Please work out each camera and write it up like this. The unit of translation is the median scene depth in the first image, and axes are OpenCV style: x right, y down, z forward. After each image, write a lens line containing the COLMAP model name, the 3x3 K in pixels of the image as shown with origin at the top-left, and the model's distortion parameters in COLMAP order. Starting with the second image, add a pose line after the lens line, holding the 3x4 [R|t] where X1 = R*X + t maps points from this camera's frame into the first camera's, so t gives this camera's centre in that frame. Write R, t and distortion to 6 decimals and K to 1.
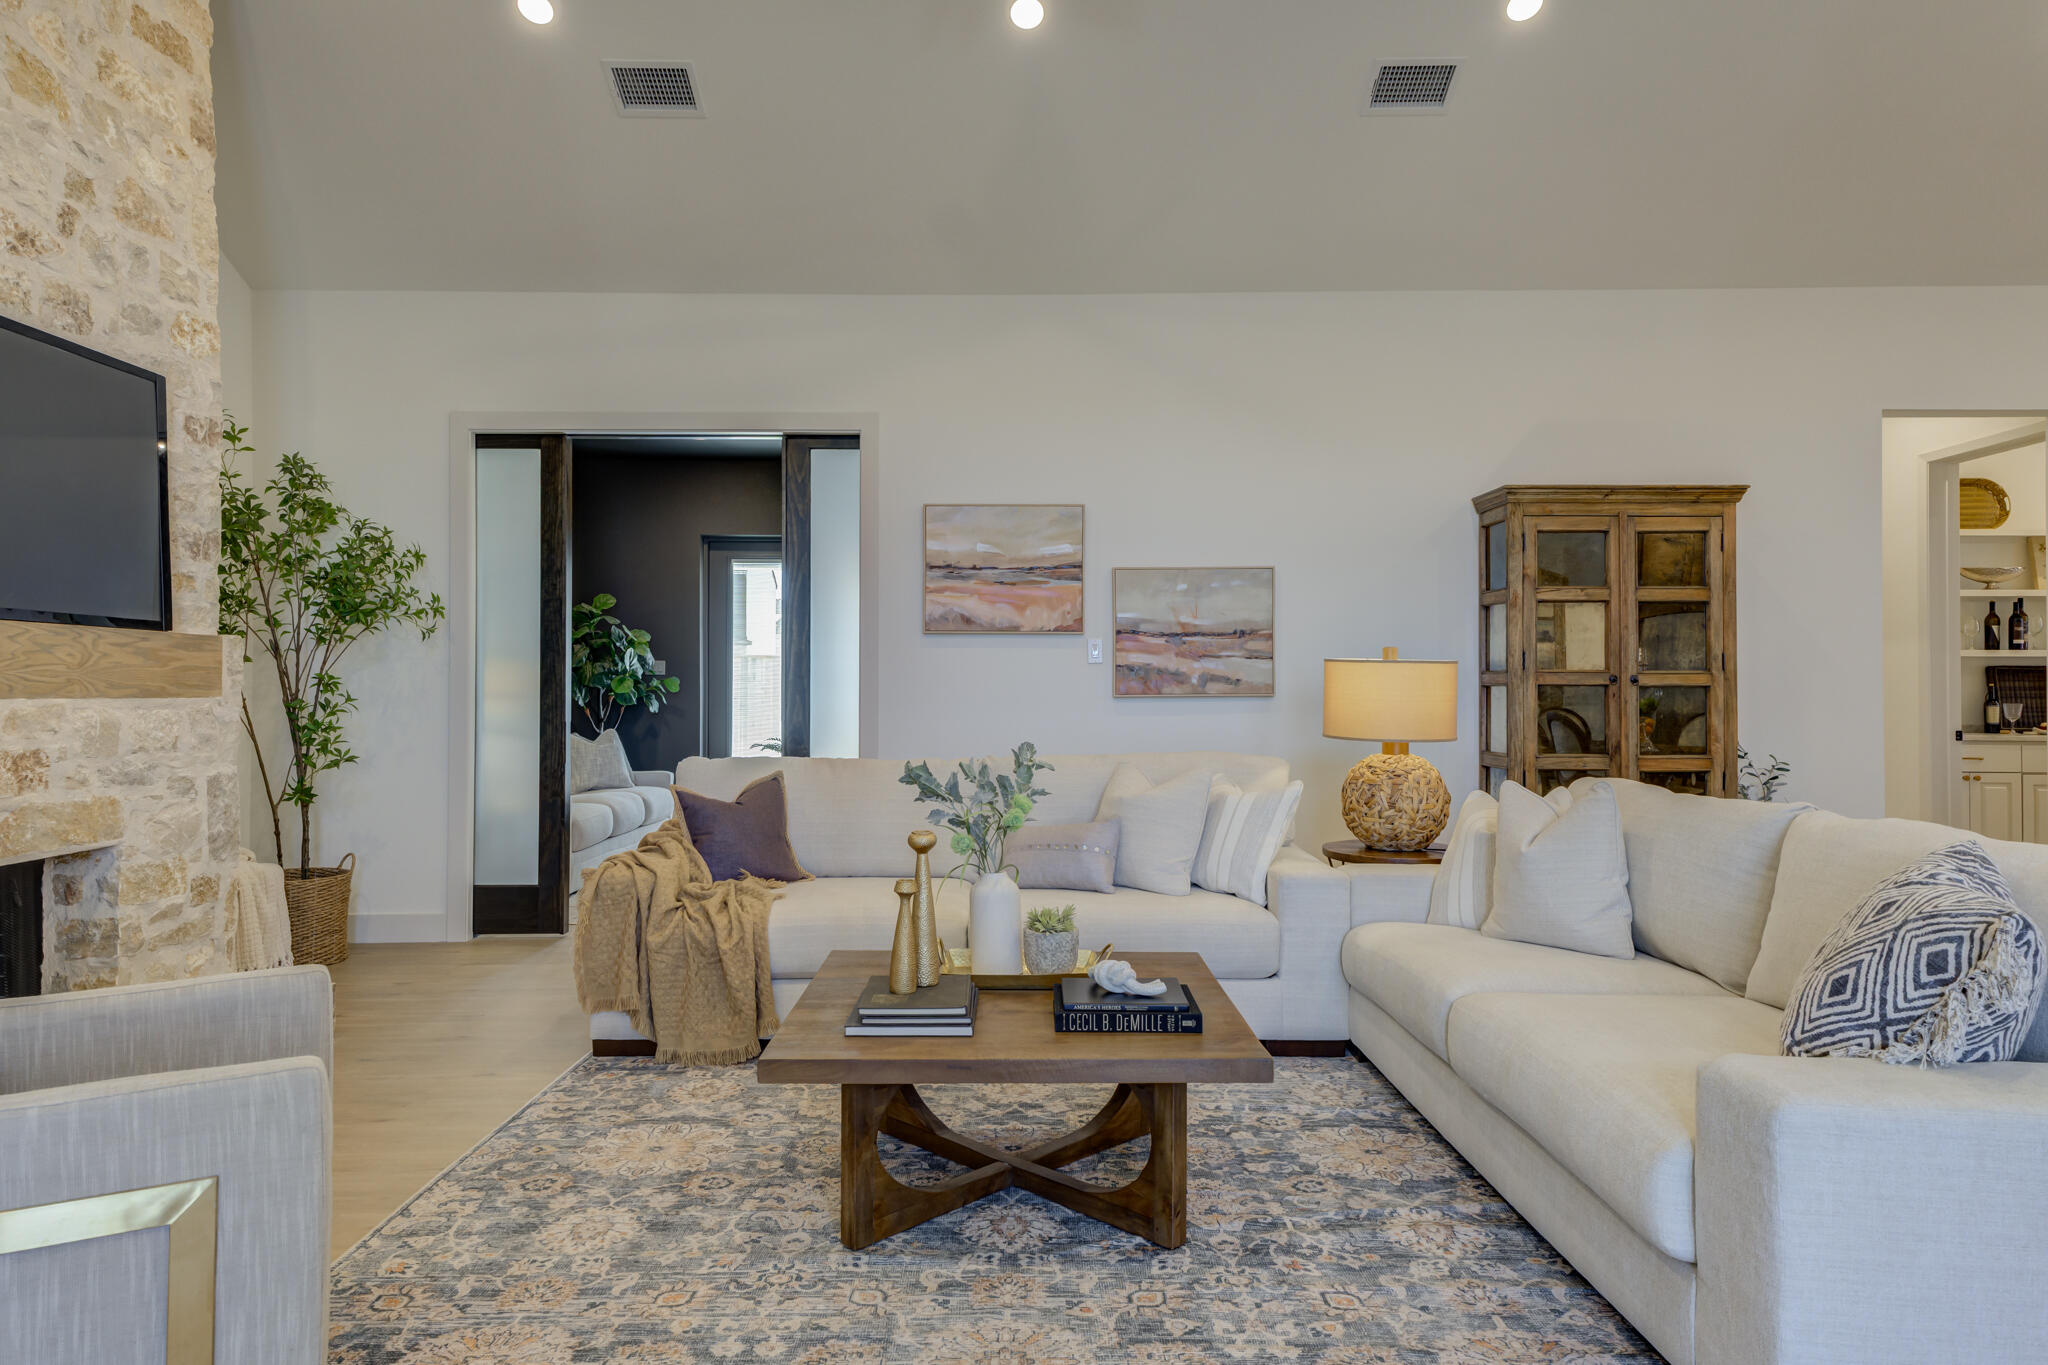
lens RADIAL K [[1249.2, 0, 1035.5], [0, 1249.2, 673.4], [0, 0, 1]] dist [0.039870, -0.001078]
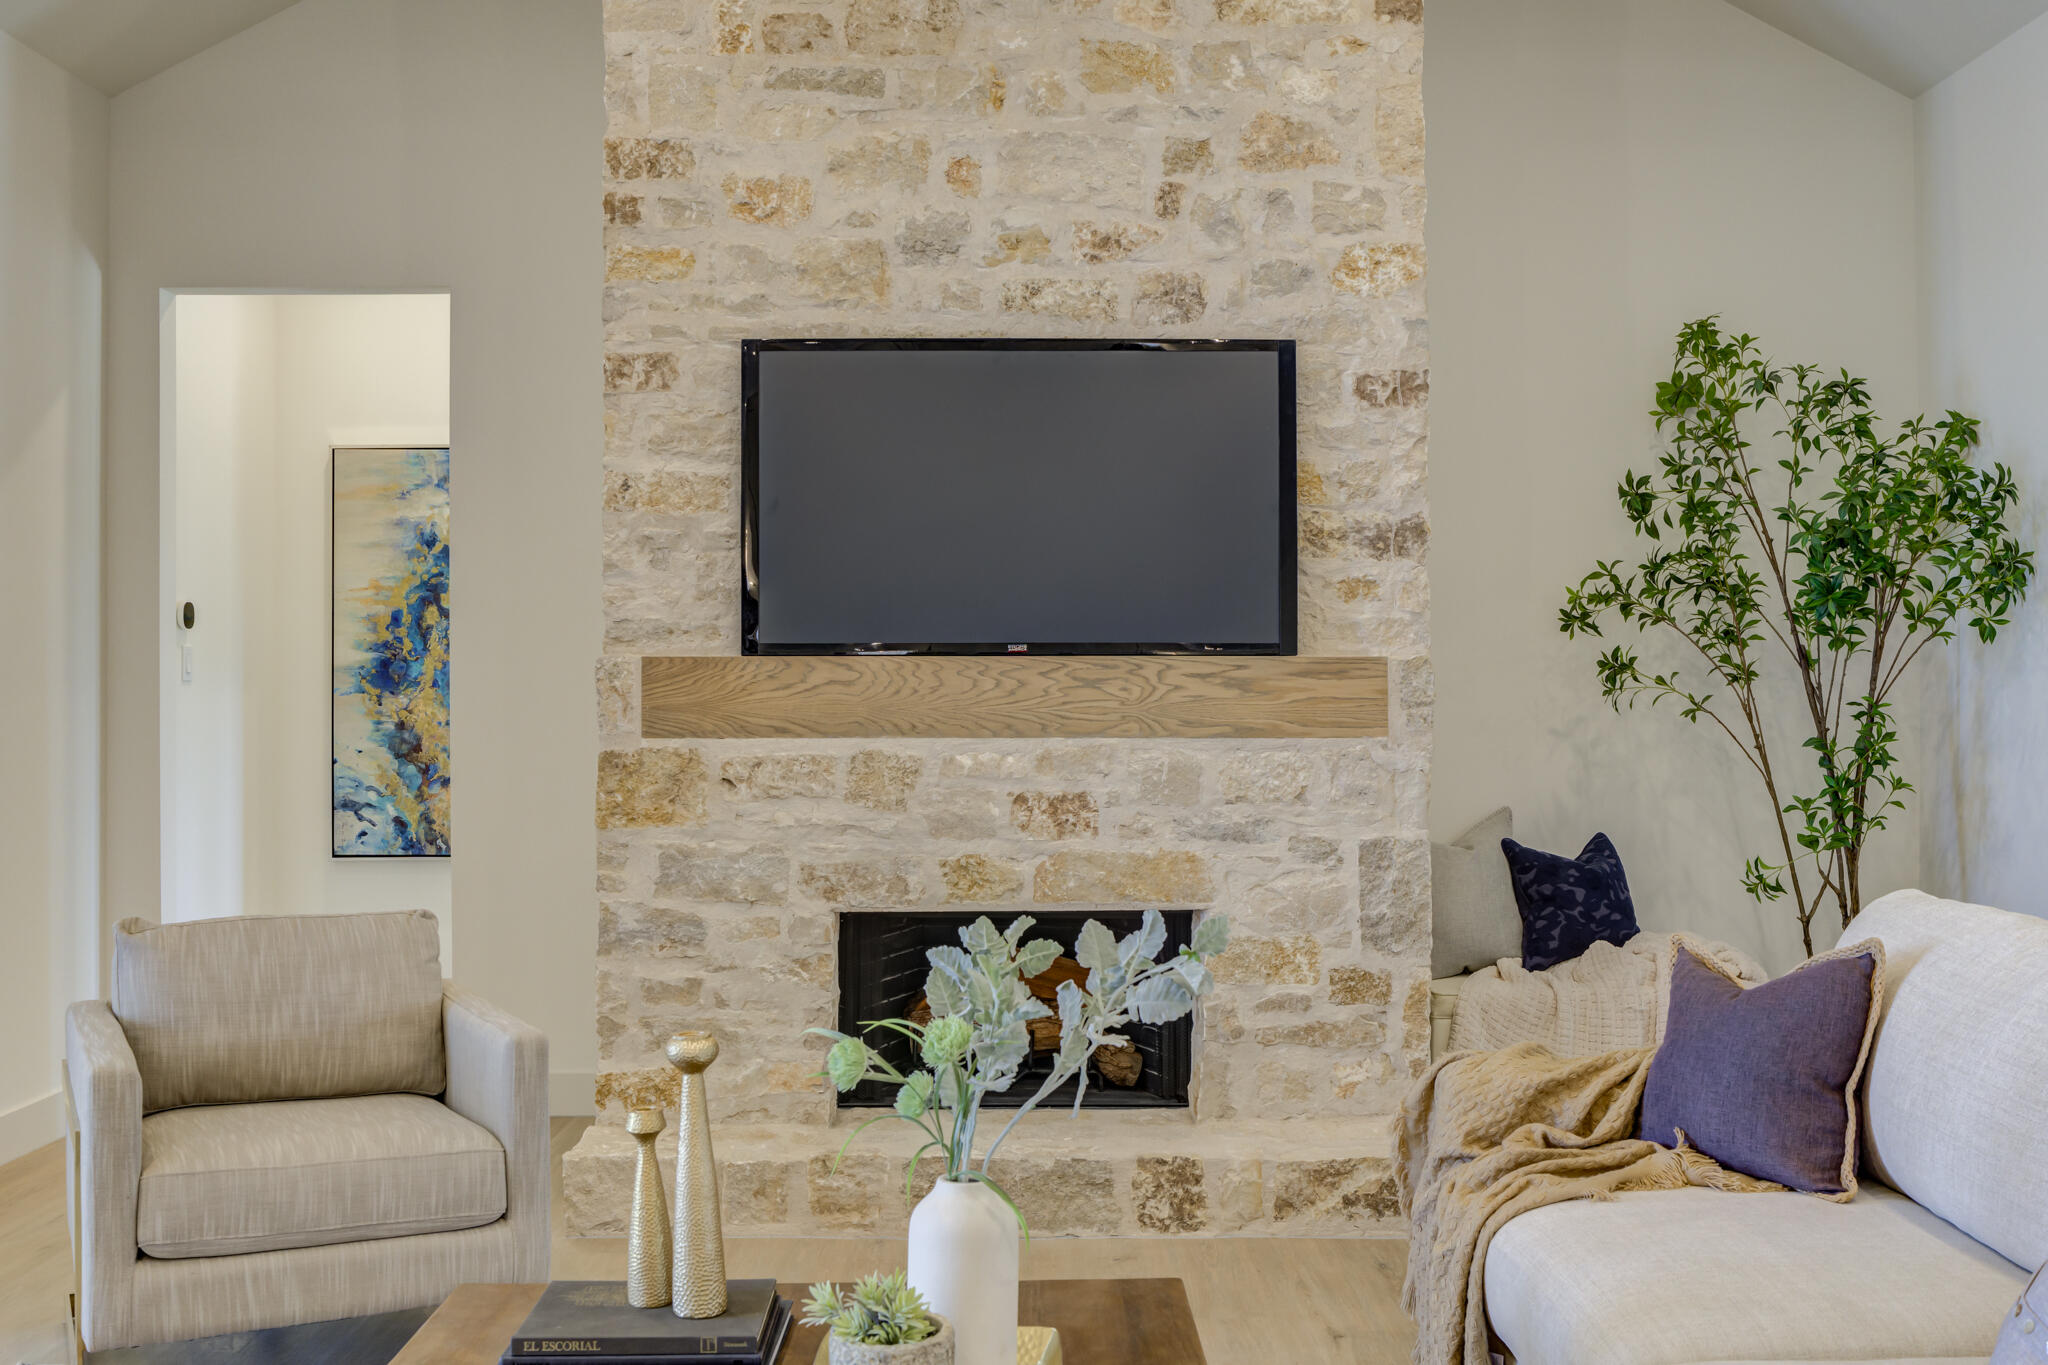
lens RADIAL K [[1978.9, 0, 1043.5], [0, 1978.9, 663.6], [0, 0, 1]] dist [-0.031988, 0.000000]
pose [[0.003921, -0.005769, -0.999976, 0.564912], [0.013487, 0.999893, -0.005716, -0.022569], [0.999901, -0.013465, 0.003999, 0.829733]]
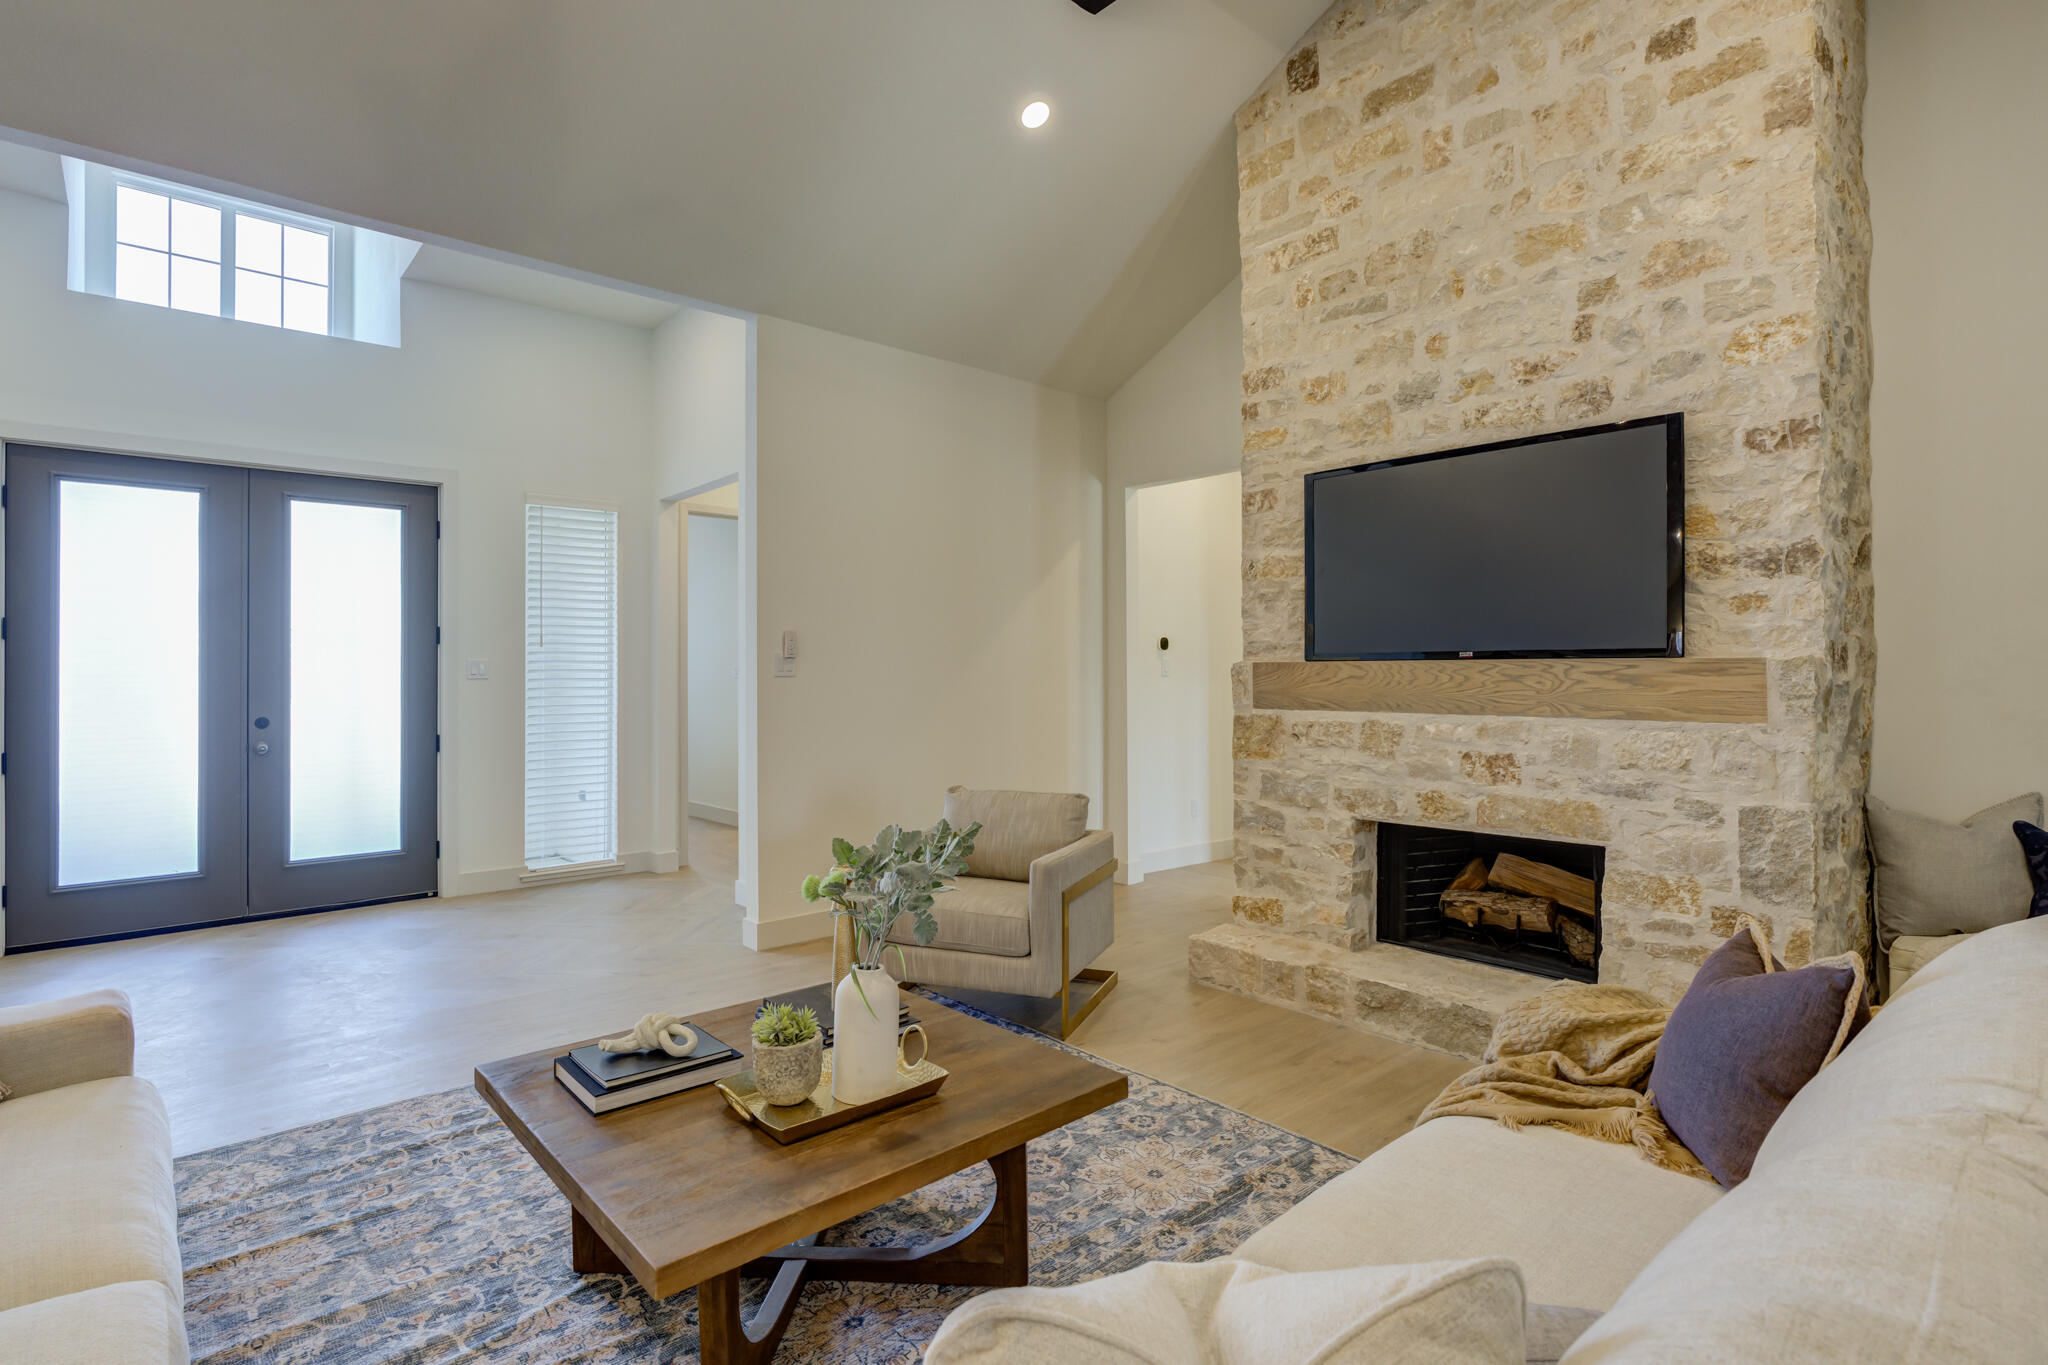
lens RADIAL K [[1013.3, 0, 1019.6], [0, 1013.3, 662.1], [0, 0, 1]] dist [-0.019981, 0.011274]
pose [[-0.754686, -0.005641, -0.656062, 0.259638], [0.010285, 0.999738, -0.020426, -0.017712], [0.656006, -0.022162, -0.754430, 1.255205]]
